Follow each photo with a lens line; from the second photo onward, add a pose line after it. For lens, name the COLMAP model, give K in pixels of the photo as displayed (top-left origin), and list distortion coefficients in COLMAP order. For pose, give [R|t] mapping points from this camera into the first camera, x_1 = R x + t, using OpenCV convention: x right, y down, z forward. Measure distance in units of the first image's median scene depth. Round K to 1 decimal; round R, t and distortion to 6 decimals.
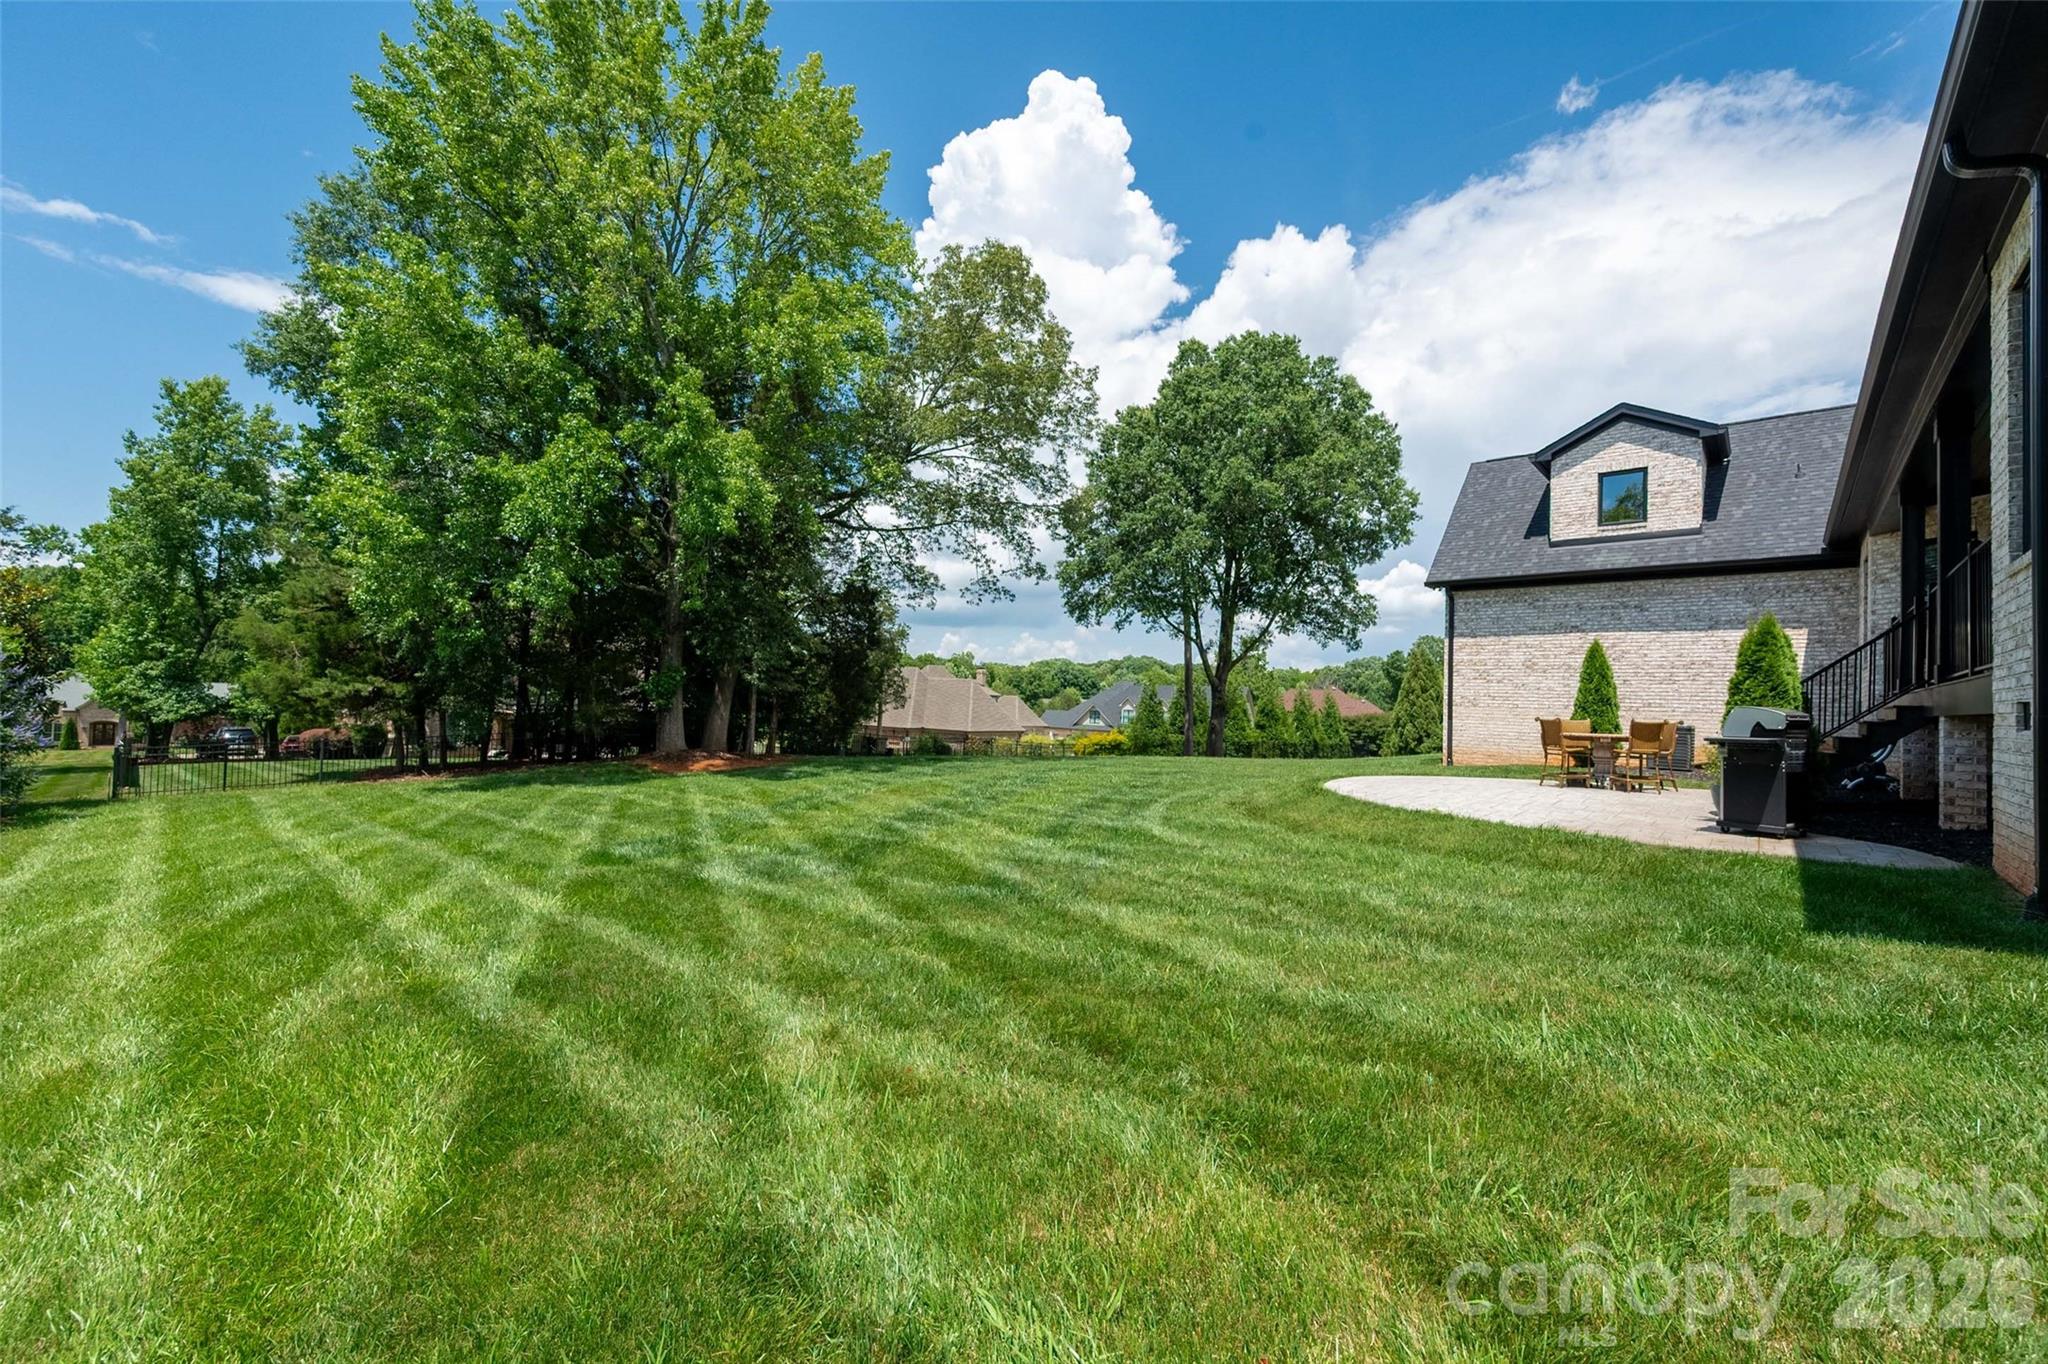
lens RADIAL K [[839.9, 0, 1035.7], [0, 839.9, 683.3], [0, 0, 1]] dist [-0.009541, 0.001767]
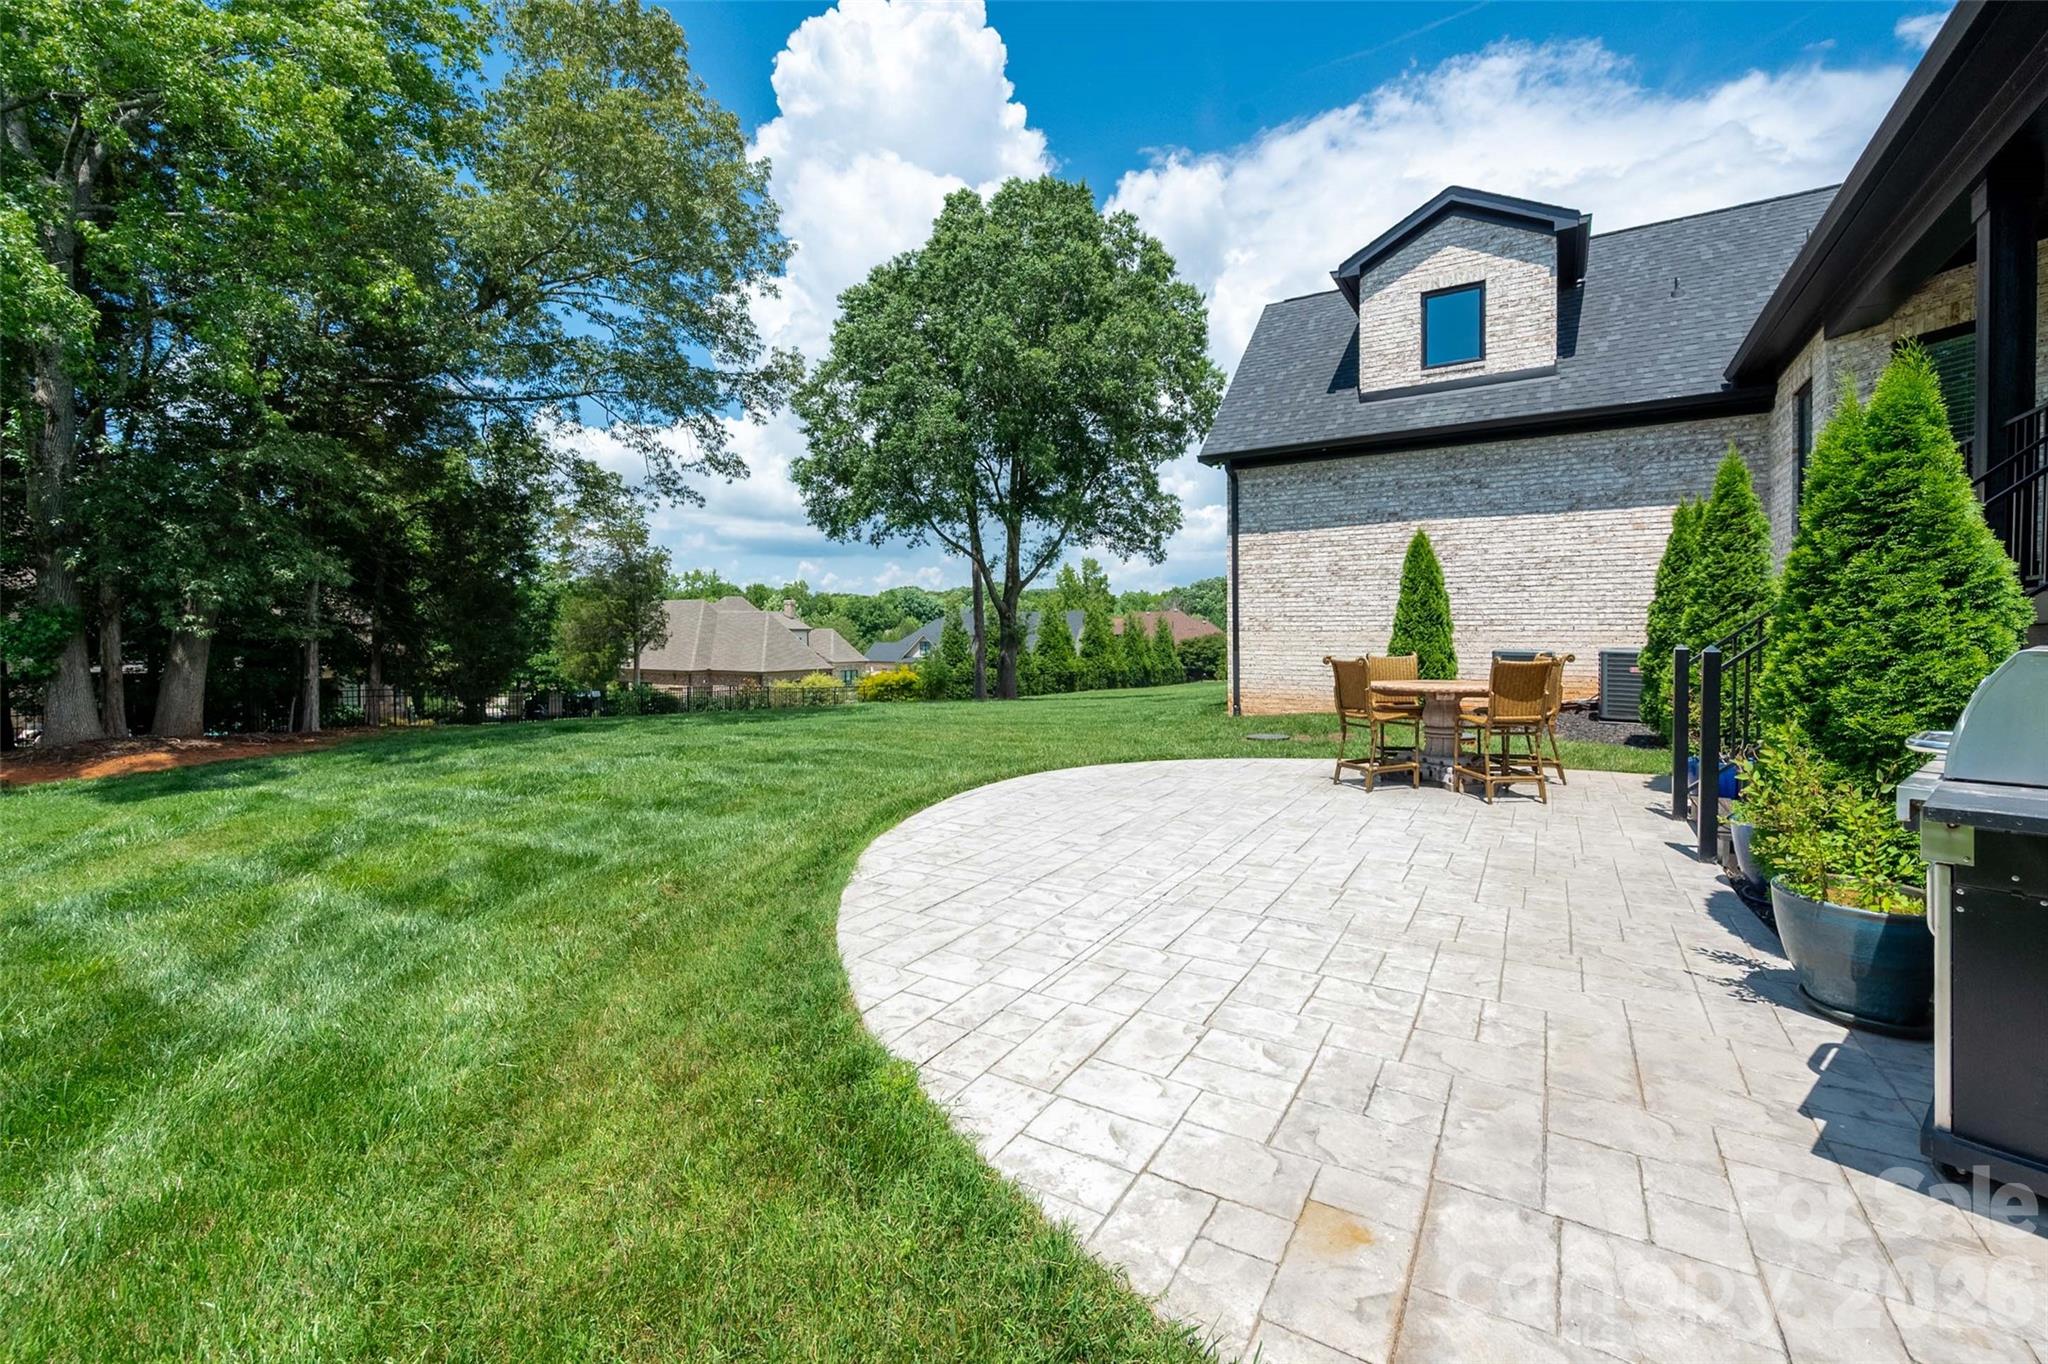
lens RADIAL K [[839.9, 0, 1042.7], [0, 839.9, 641.6], [0, 0, 1]] dist [-0.009541, 0.001767]
pose [[0.988732, -0.034782, 0.145599, 0.161551], [0.029595, 0.998853, 0.037640, 0.003110], [-0.146741, -0.032907, 0.988627, 0.224474]]
